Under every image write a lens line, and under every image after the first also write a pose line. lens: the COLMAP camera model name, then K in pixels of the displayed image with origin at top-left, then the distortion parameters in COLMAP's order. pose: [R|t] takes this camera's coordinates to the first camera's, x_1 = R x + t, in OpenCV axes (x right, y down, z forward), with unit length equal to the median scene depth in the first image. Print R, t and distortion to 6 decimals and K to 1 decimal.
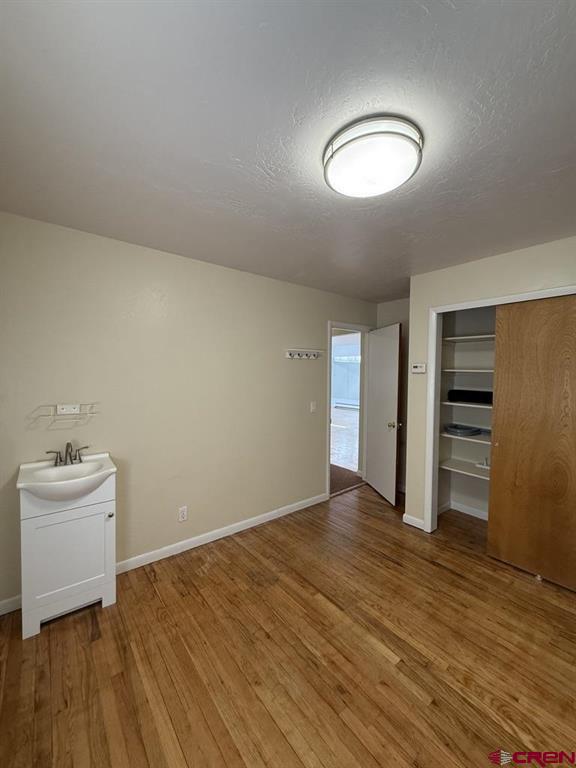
lens RADIAL K [[304.8, 0, 288.0], [0, 304.8, 384.0], [0, 0, 1]] dist [-0.002078, -0.000051]
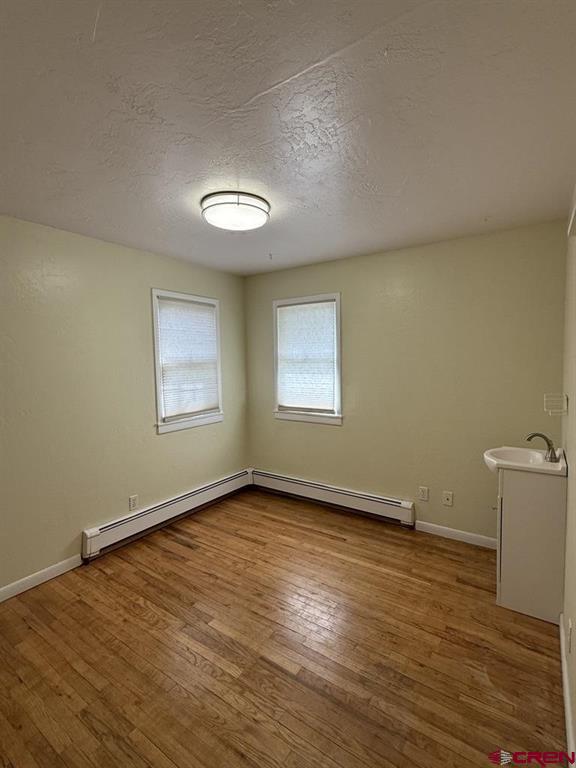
lens RADIAL K [[365.4, 0, 288.0], [0, 365.4, 384.0], [0, 0, 1]] dist [0.024411, 0.000250]
pose [[-0.957060, 0.029310, -0.288404, 0.389772], [-0.000287, 0.994779, 0.102050, -0.083799], [0.289889, 0.097751, -0.952055, 1.965055]]
